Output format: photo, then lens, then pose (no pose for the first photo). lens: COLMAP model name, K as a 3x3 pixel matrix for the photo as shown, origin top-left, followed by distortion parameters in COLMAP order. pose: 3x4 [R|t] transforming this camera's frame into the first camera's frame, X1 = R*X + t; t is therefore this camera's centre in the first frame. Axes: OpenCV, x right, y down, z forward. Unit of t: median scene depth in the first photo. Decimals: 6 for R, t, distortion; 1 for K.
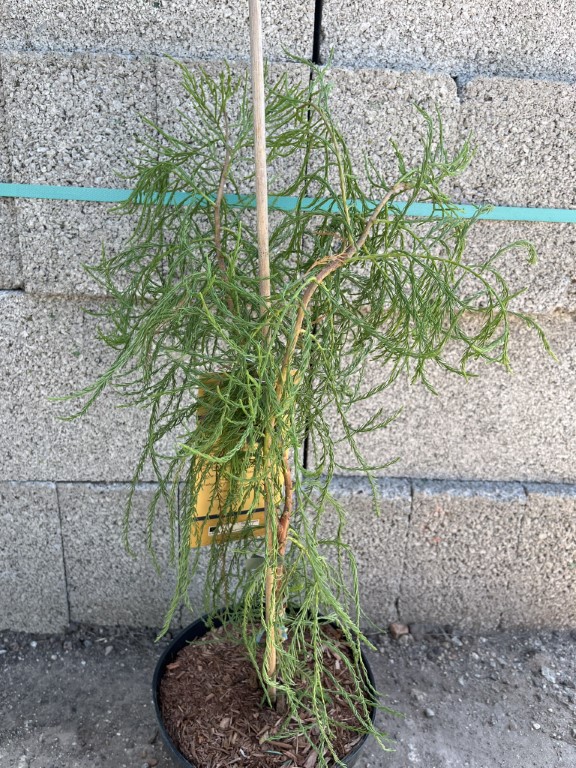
lens RADIAL K [[612.1, 0, 288.0], [0, 612.1, 384.0], [0, 0, 1]] dist [0.006452, 0.000936]
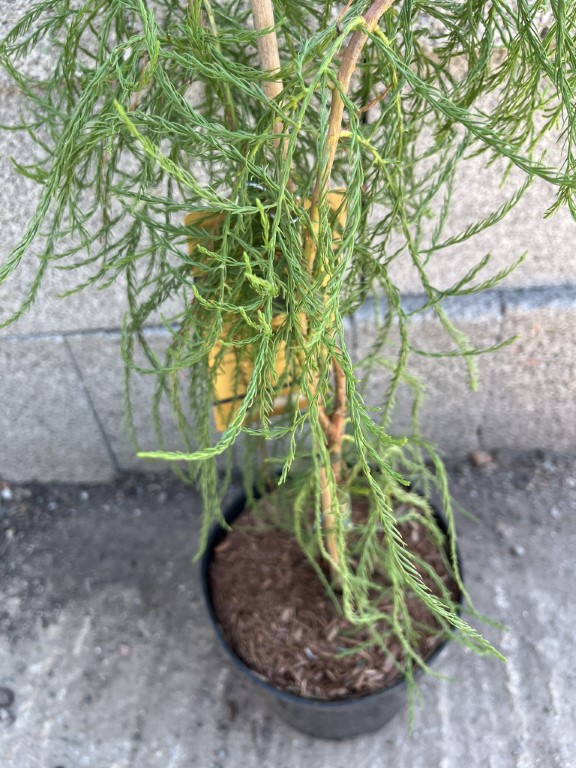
lens RADIAL K [[612.1, 0, 288.0], [0, 612.1, 384.0], [0, 0, 1]] dist [0.006452, 0.000936]
pose [[0.991888, -0.064117, -0.109764, 0.011351], [0.099843, 0.927394, 0.360516, -0.047095], [0.078679, -0.368551, 0.926272, 0.240316]]
